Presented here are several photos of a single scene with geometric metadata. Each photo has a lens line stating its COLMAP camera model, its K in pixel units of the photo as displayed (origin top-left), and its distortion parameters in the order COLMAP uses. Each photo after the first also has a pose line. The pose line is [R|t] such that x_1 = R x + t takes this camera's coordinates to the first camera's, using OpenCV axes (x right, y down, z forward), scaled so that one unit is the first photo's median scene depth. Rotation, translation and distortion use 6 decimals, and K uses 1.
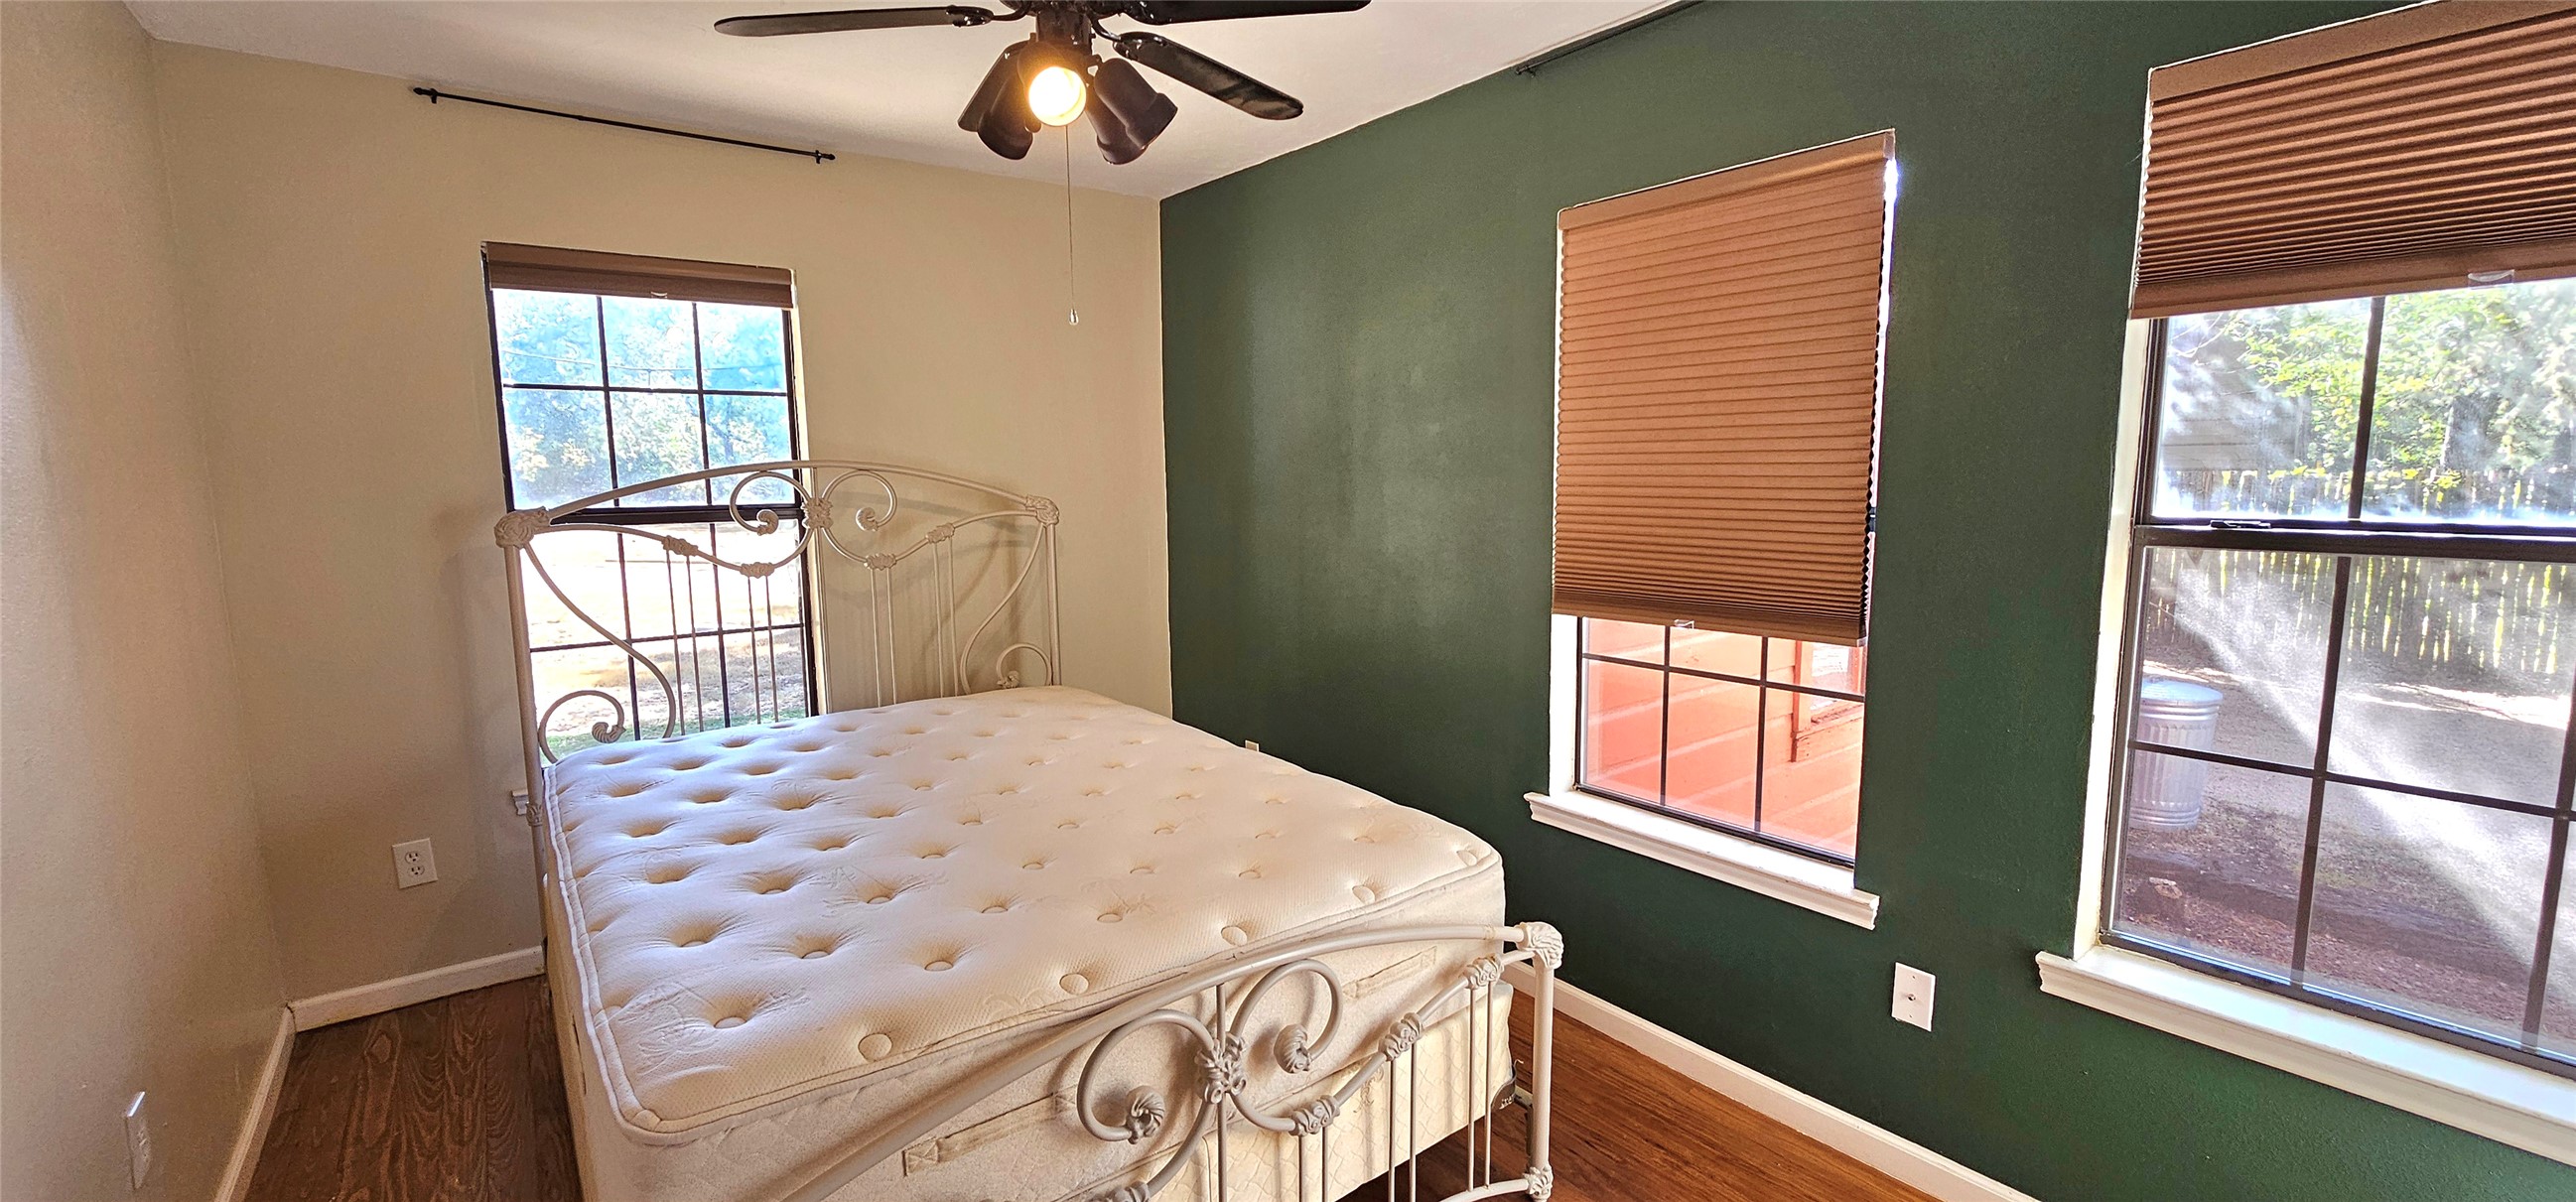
lens RADIAL K [[1059.1, 0, 1288.0], [0, 1059.1, 601.0], [0, 0, 1]] dist [-0.000316, -0.000046]
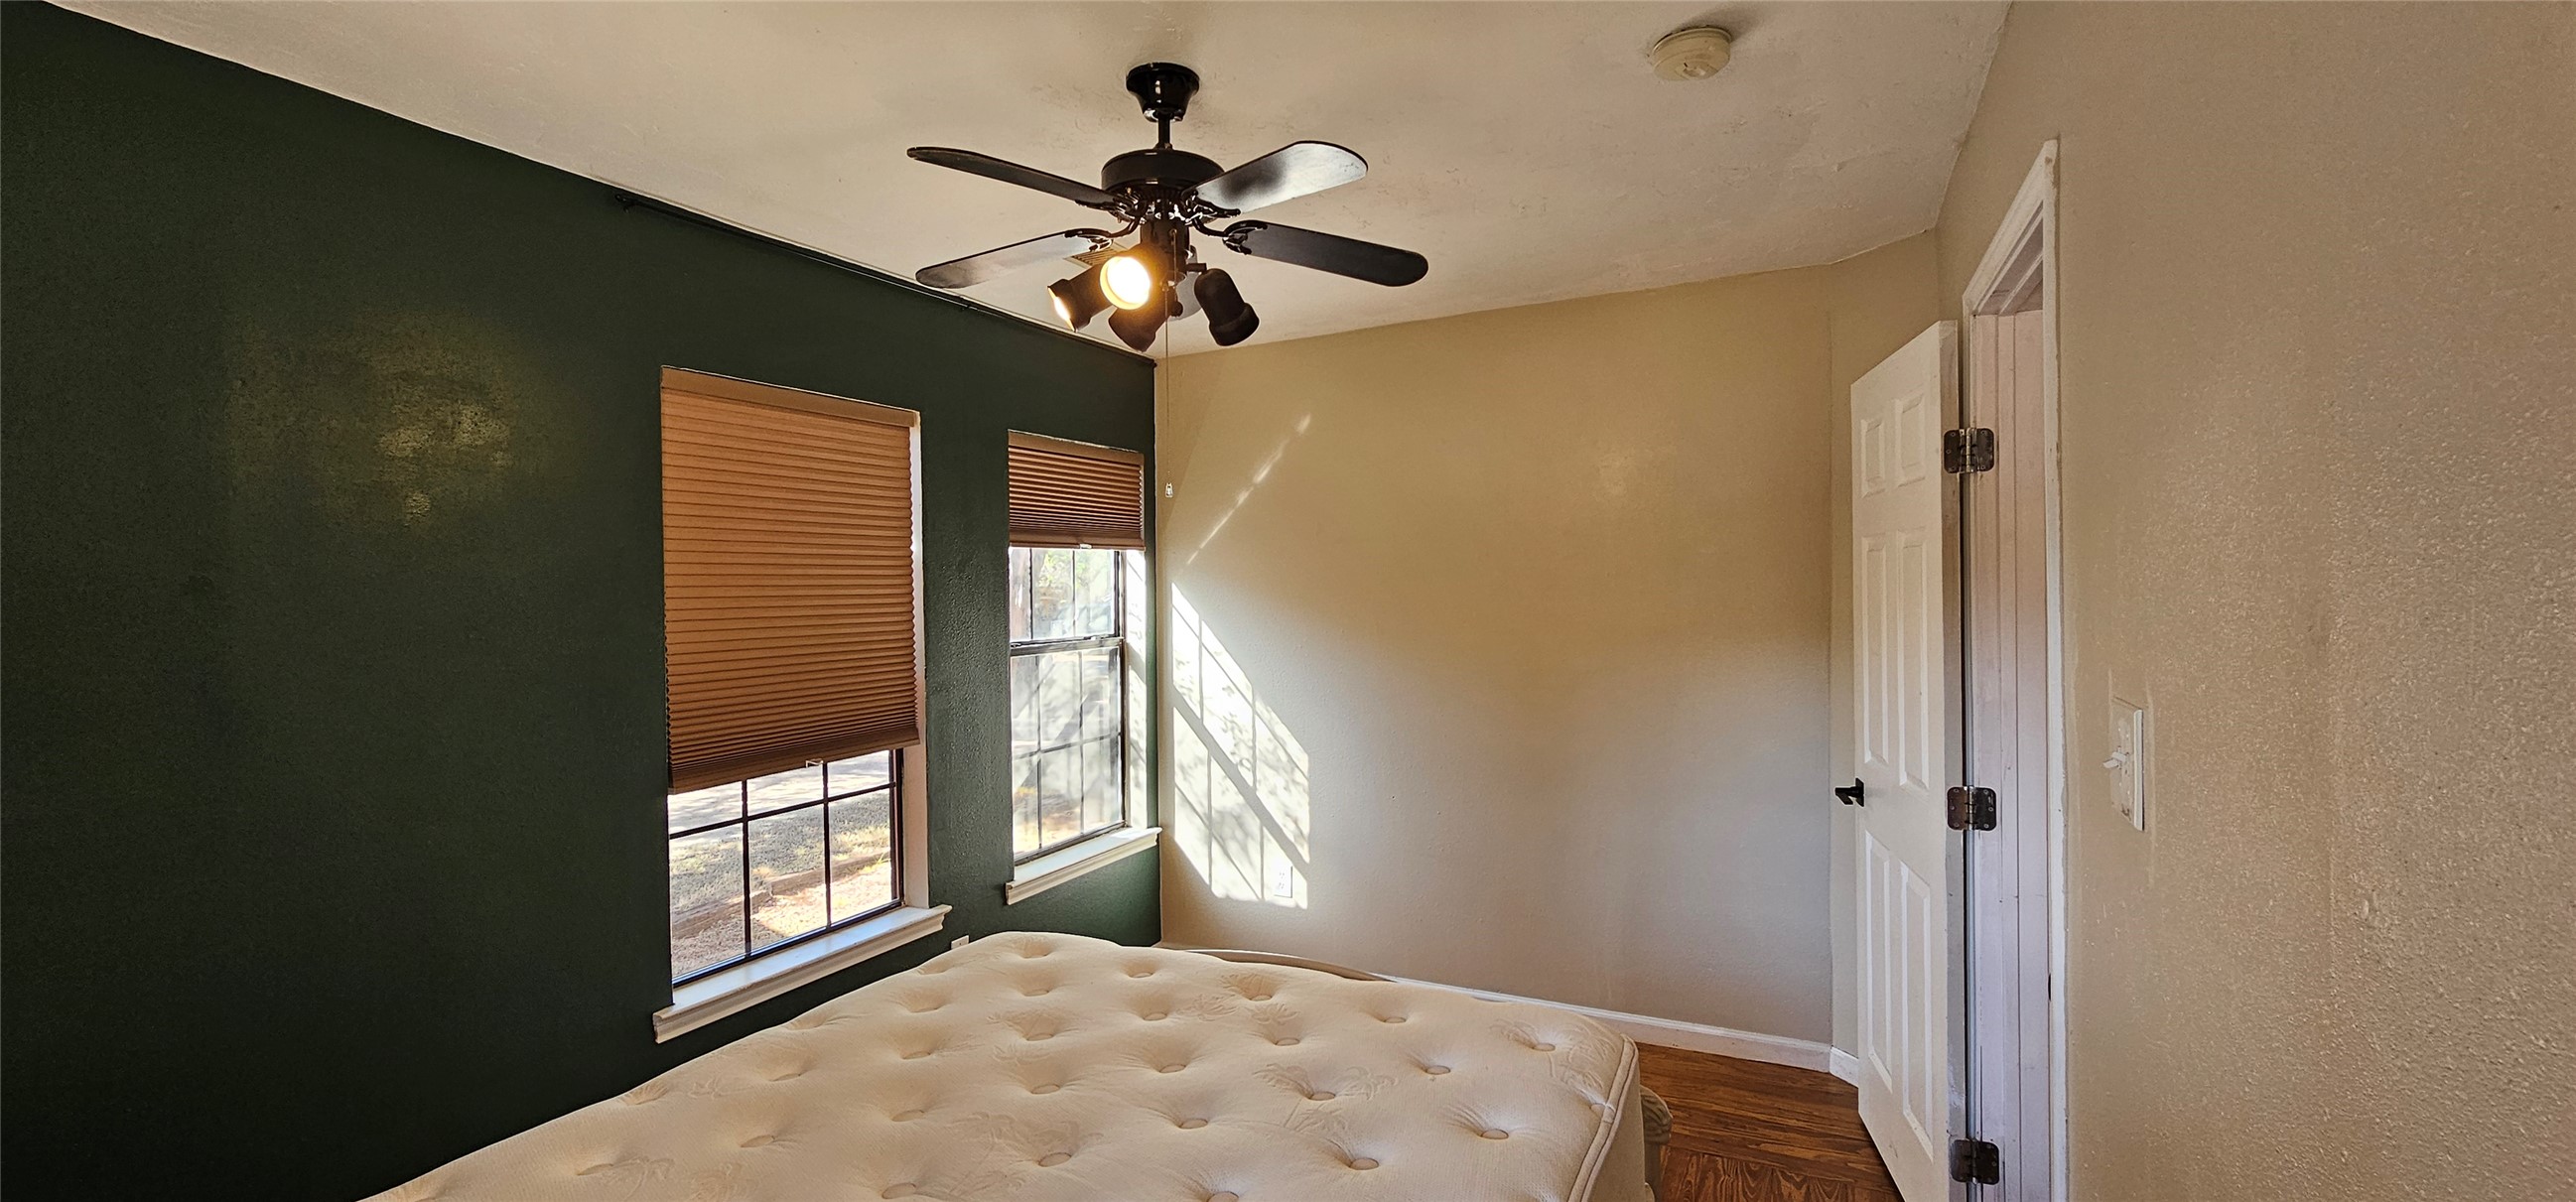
lens RADIAL K [[1059.1, 0, 1288.0], [0, 1059.1, 601.0], [0, 0, 1]] dist [-0.000316, -0.000046]
pose [[-0.442865, 0.000608, 0.896588, -0.856376], [0.131574, 0.989217, 0.064320, -0.153338], [-0.886881, 0.146453, -0.438170, 0.974882]]
